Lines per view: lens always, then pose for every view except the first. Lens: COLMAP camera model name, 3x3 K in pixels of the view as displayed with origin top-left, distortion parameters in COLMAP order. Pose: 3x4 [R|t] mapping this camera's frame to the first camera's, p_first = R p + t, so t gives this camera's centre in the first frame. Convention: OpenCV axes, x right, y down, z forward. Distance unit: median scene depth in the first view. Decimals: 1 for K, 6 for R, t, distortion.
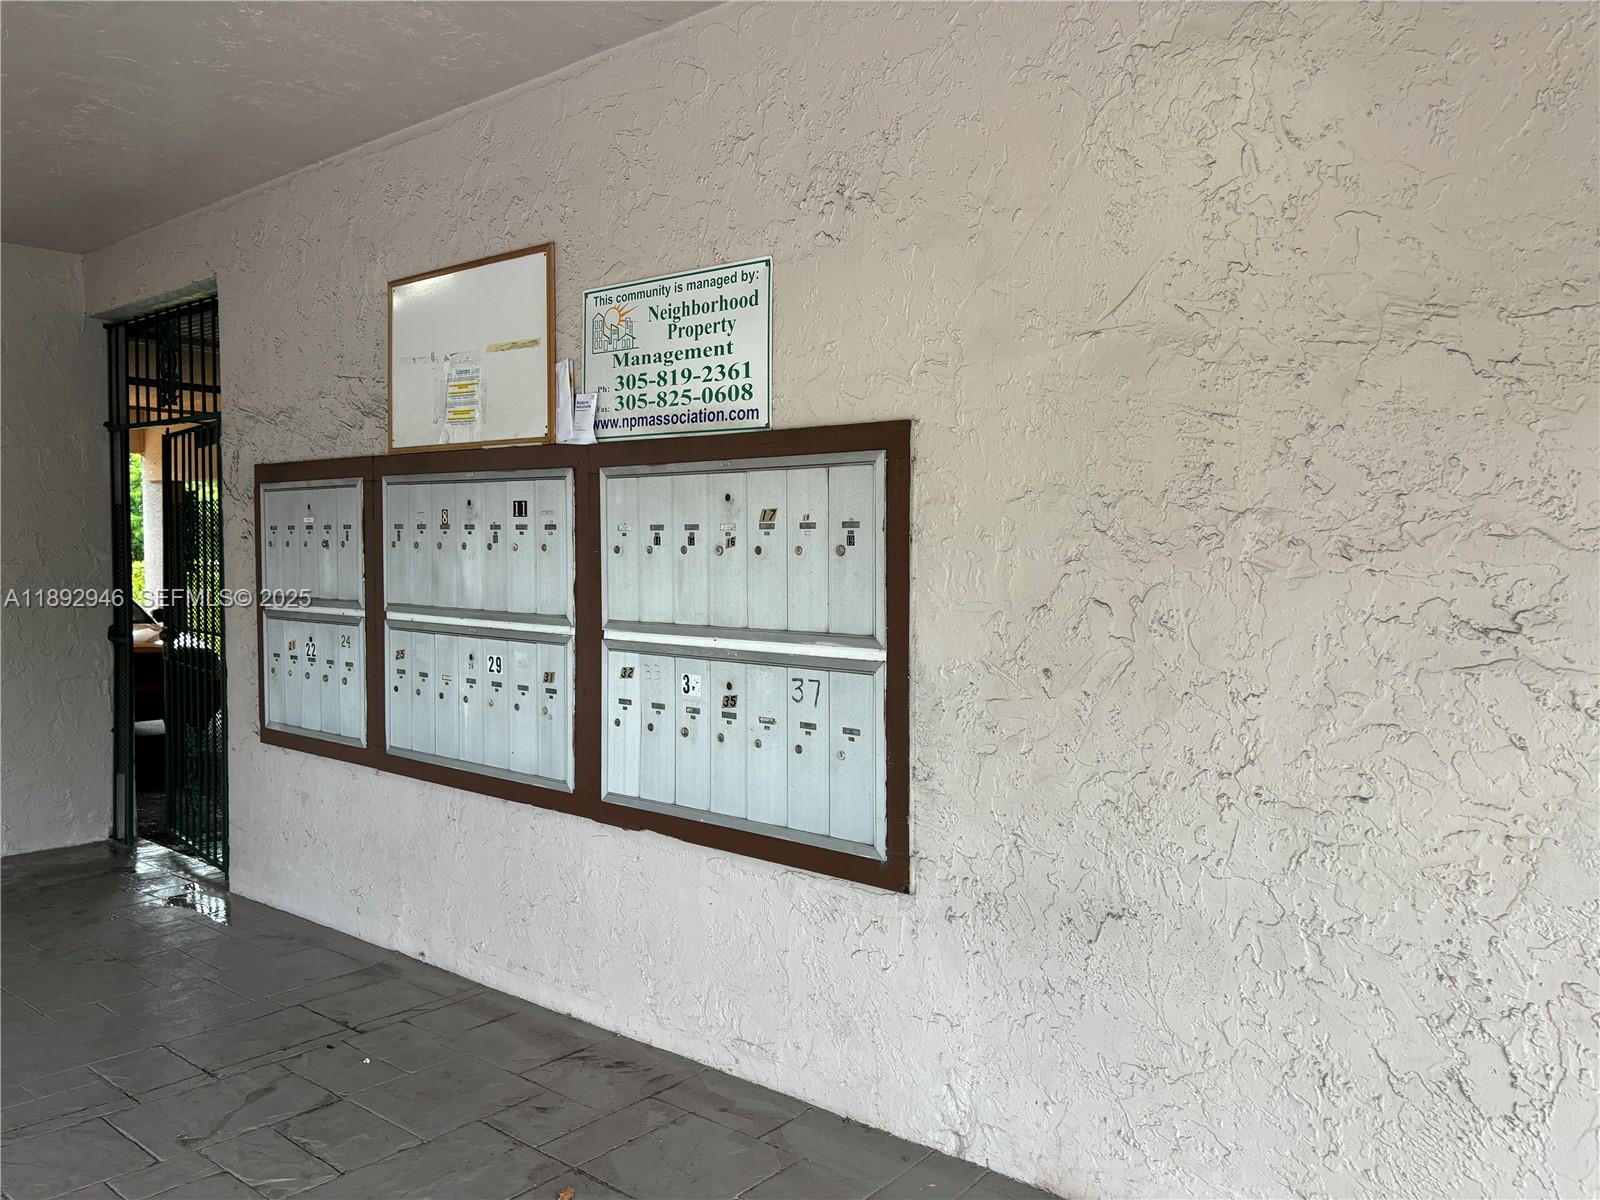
lens RADIAL K [[1208.4, 0, 791.9], [0, 1208.4, 597.7], [0, 0, 1]] dist [0.038854, -0.036011]
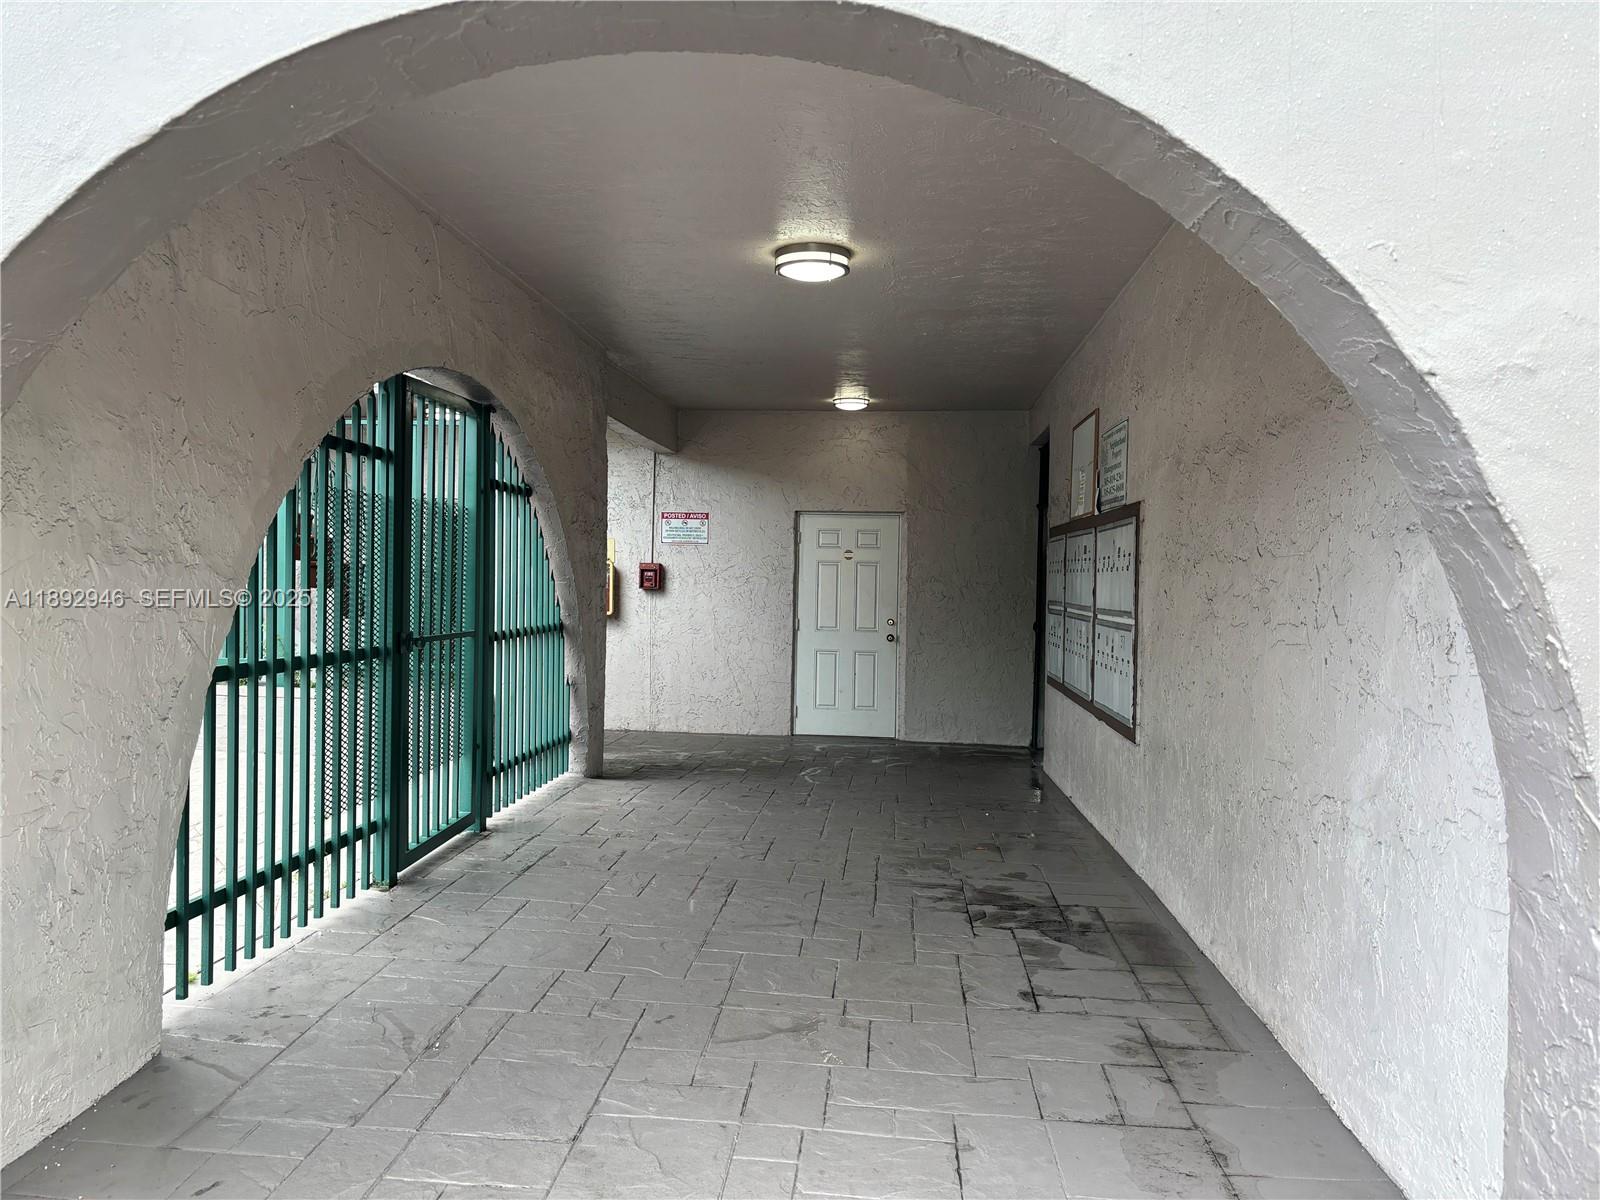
lens RADIAL K [[1208.4, 0, 791.9], [0, 1208.4, 597.7], [0, 0, 1]] dist [0.038854, -0.036011]
pose [[0.604615, 0.011795, -0.796430, 1.174128], [-0.047789, 0.998626, -0.021490, 0.069667], [0.795083, 0.051054, 0.604348, -0.561064]]
